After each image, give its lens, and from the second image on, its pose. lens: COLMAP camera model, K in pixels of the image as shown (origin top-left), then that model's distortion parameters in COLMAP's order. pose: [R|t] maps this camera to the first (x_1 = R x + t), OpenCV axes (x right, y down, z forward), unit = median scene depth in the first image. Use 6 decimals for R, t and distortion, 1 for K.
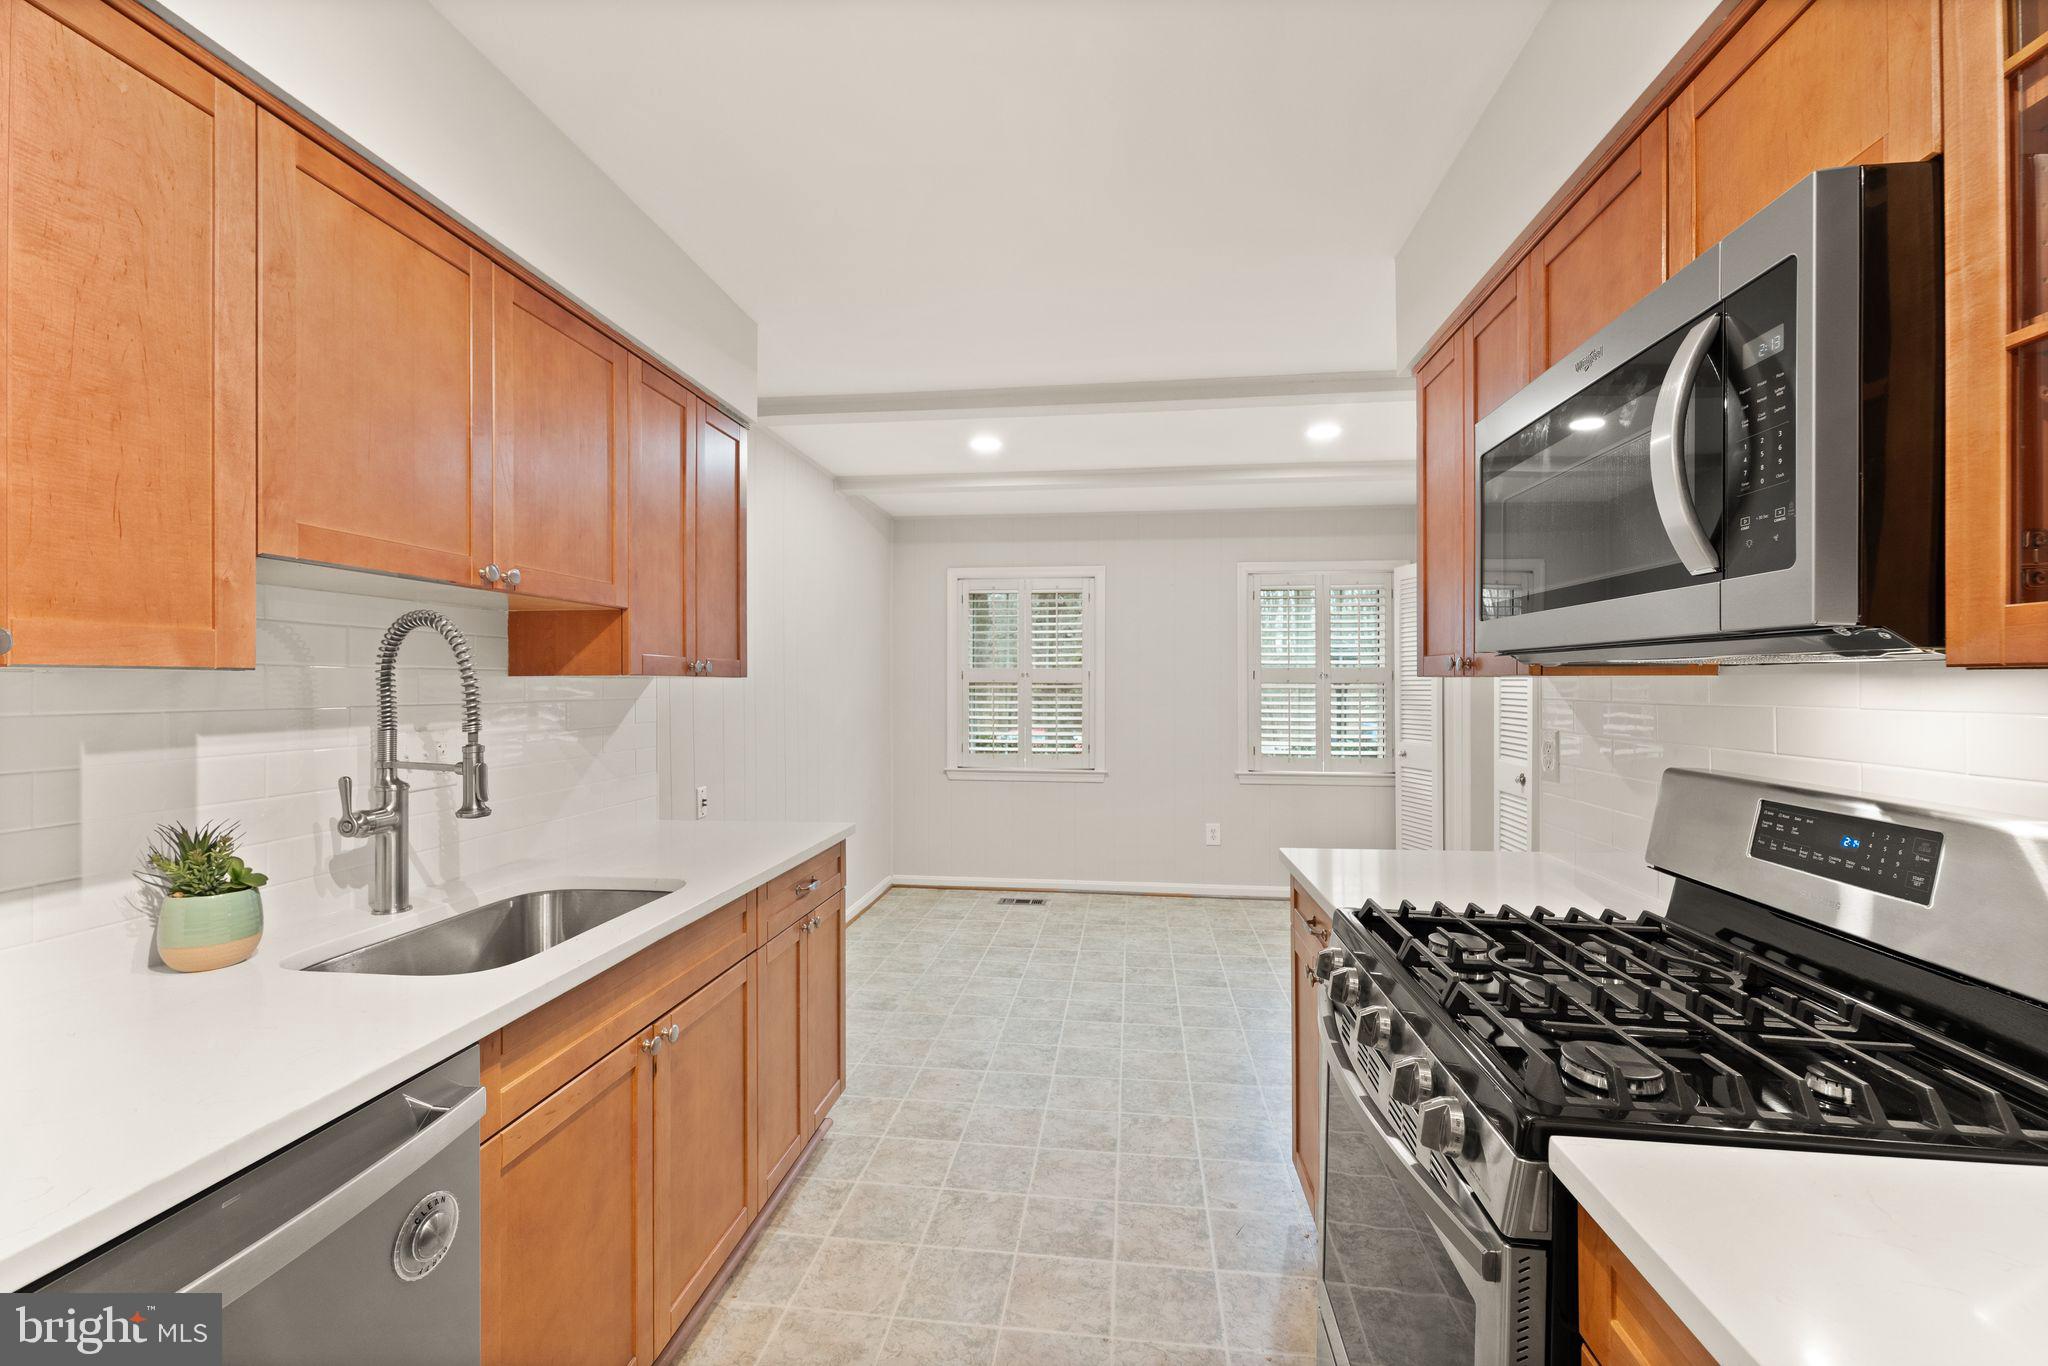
lens RADIAL K [[843.6, 0, 1017.5], [0, 843.6, 685.7], [0, 0, 1]] dist [0.001972, 0.000091]
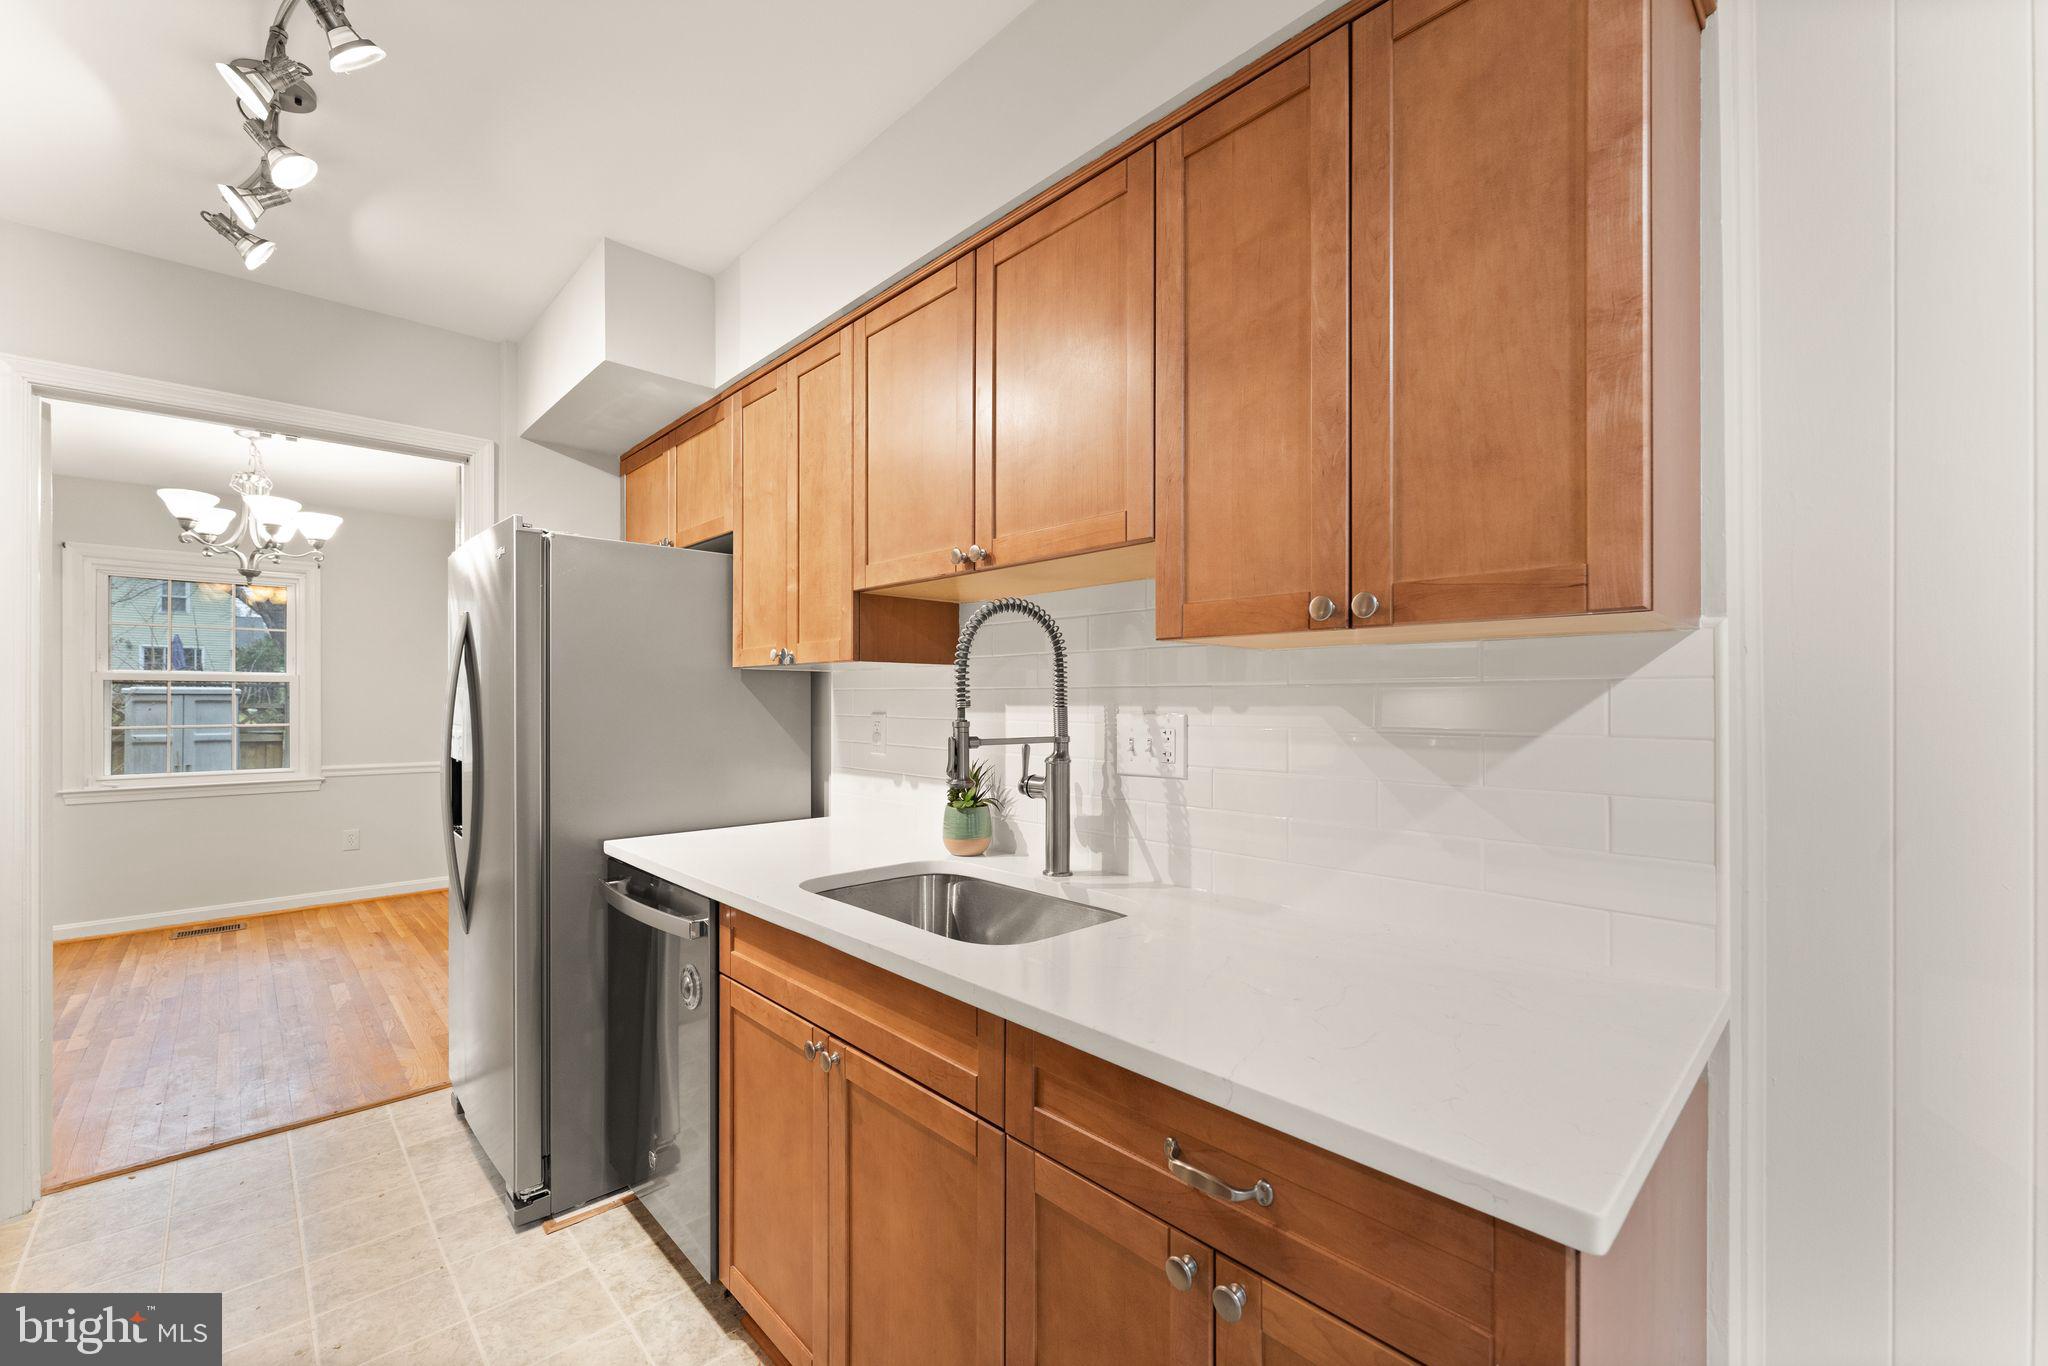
lens RADIAL K [[843.6, 0, 1018.0], [0, 843.6, 693.8], [0, 0, 1]] dist [0.001972, 0.000091]
pose [[-0.641900, 0.002156, -0.766785, 0.124889], [0.002263, 0.999997, 0.000917, 0.031986], [0.766785, -0.001147, -0.641903, 1.627844]]
